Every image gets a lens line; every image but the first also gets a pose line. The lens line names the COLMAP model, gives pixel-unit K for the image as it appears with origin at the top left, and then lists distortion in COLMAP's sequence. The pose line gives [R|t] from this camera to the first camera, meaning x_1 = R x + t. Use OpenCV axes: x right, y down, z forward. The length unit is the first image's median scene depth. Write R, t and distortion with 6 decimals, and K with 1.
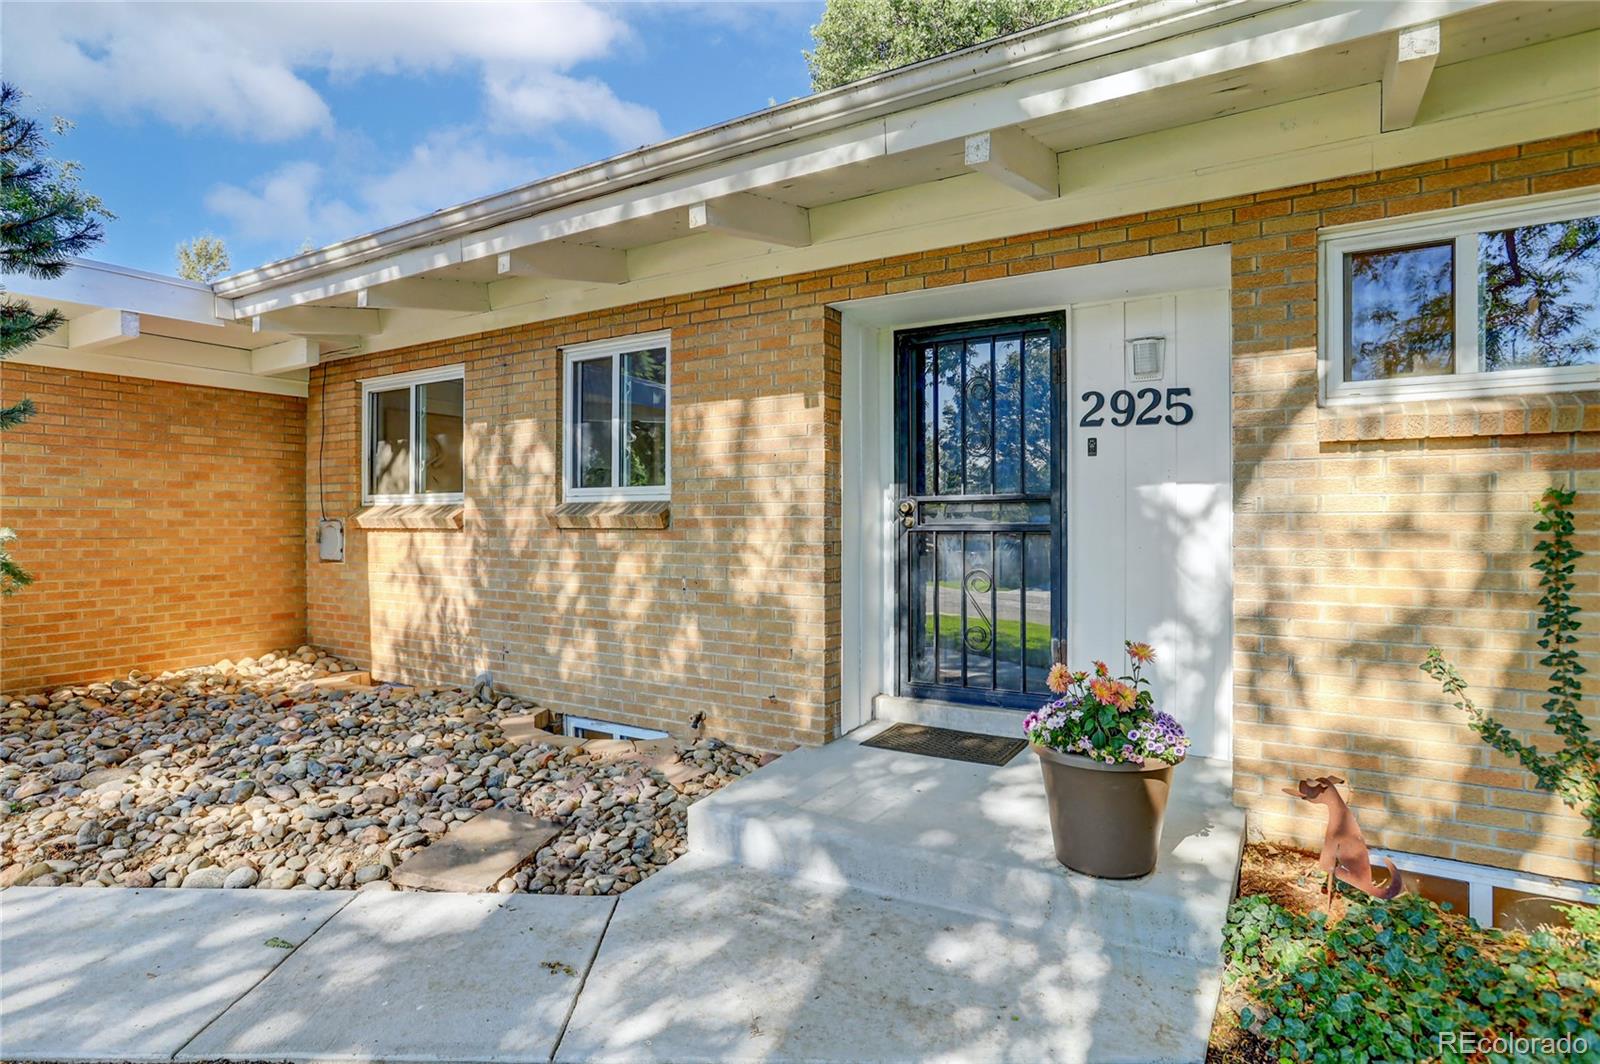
lens RADIAL K [[844.4, 0, 800.6], [0, 844.4, 526.8], [0, 0, 1]] dist [-0.033477, -0.000196]
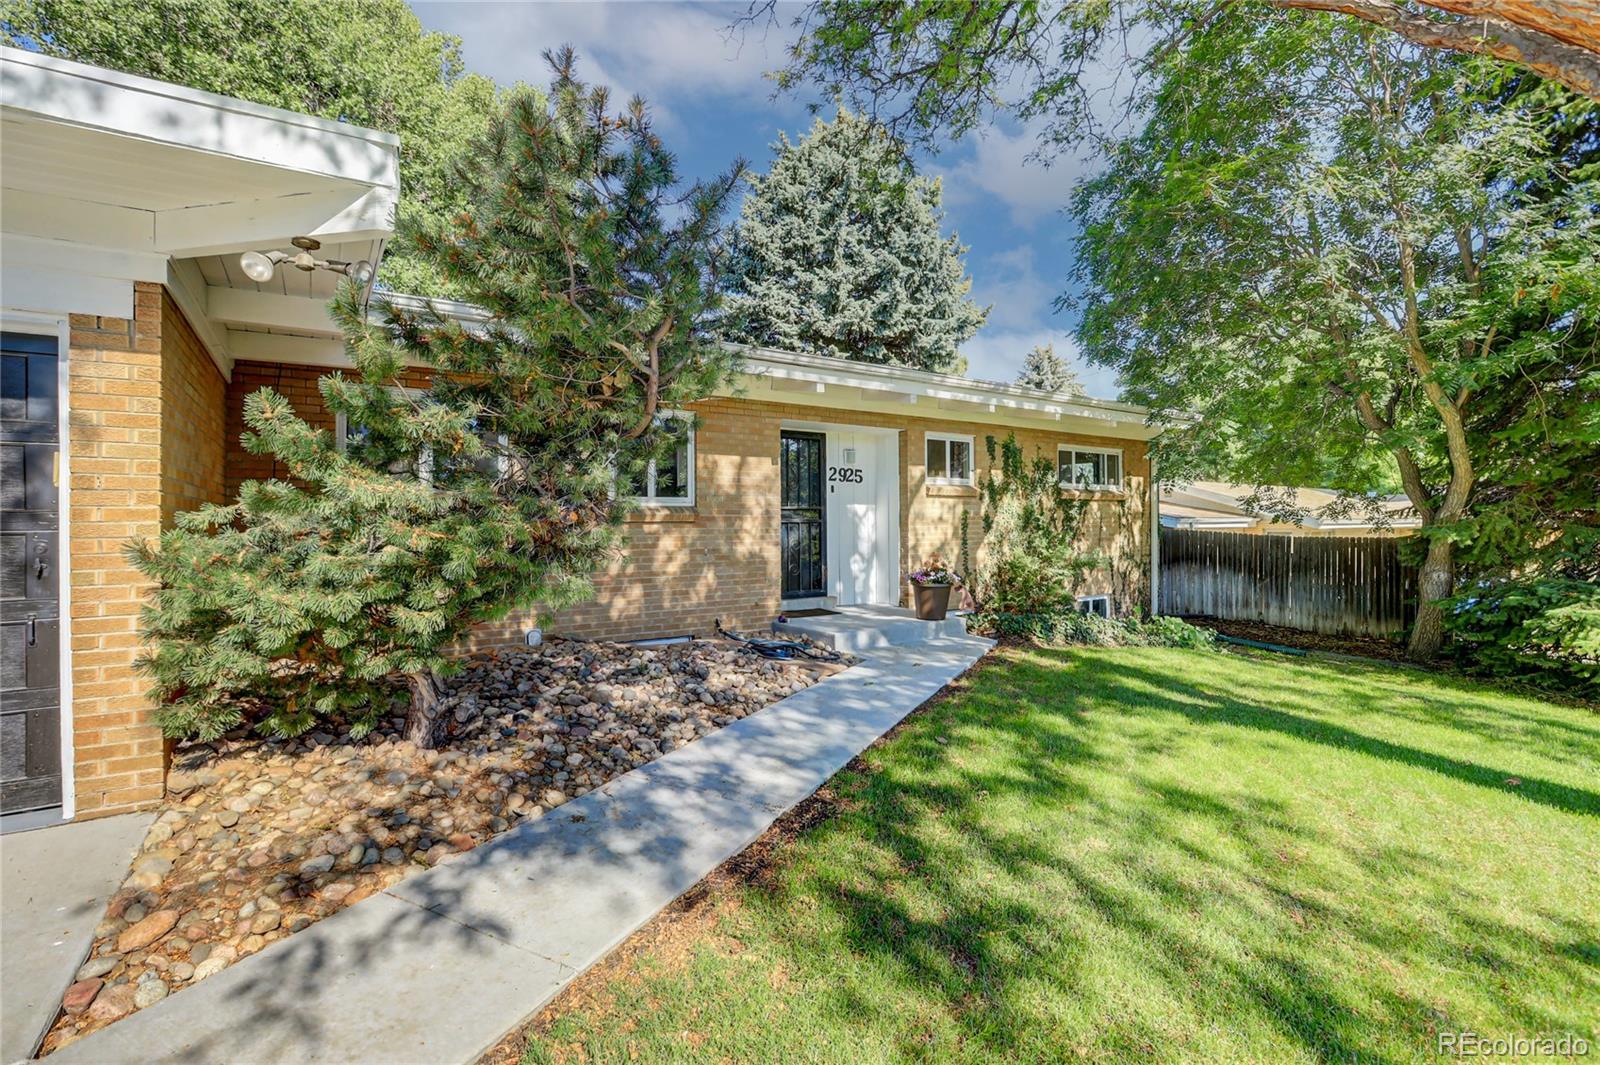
lens RADIAL K [[744.3, 0, 801.4], [0, 744.3, 528.9], [0, 0, 1]] dist [-0.031746, 0.002740]
pose [[0.420525, -0.004626, 0.907269, -1.613542], [0.013712, 0.999905, -0.001257, 0.025572], [-0.907177, 0.012969, 0.420548, 0.130723]]
